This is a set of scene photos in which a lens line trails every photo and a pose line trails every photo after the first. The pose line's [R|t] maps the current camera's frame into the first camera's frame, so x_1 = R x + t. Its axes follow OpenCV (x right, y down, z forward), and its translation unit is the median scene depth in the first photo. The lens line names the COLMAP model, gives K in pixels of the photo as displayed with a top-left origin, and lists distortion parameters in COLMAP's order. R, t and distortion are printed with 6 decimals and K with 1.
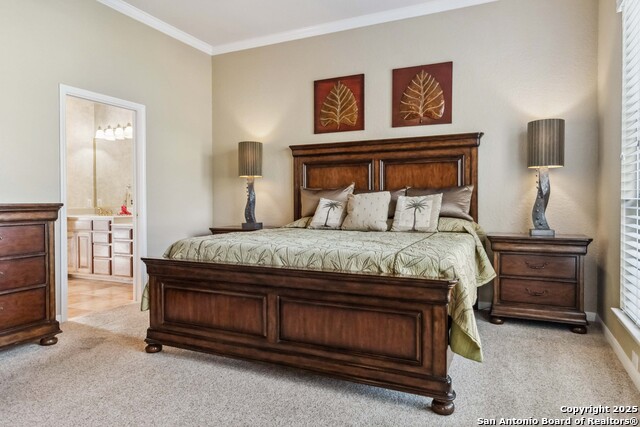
lens RADIAL K [[418.1, 0, 313.9], [0, 418.1, 203.6], [0, 0, 1]] dist [0.003361, 0.002662]
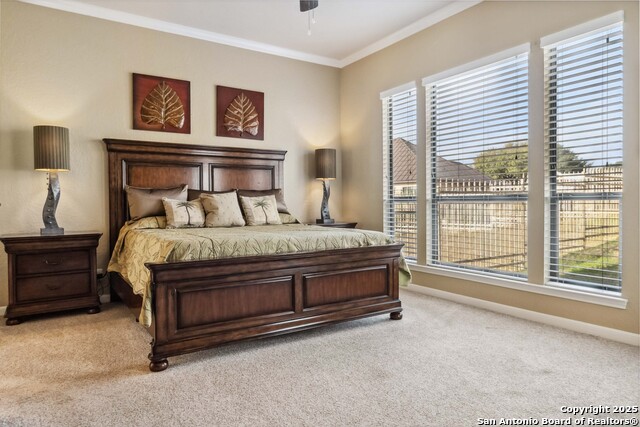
lens RADIAL K [[418.1, 0, 319.7], [0, 418.1, 213.1], [0, 0, 1]] dist [0.003361, 0.002662]
pose [[0.522134, -0.022440, 0.852568, -0.672325], [0.009130, 0.999744, 0.020722, 0.005862], [-0.852815, -0.003036, 0.522205, 0.175495]]
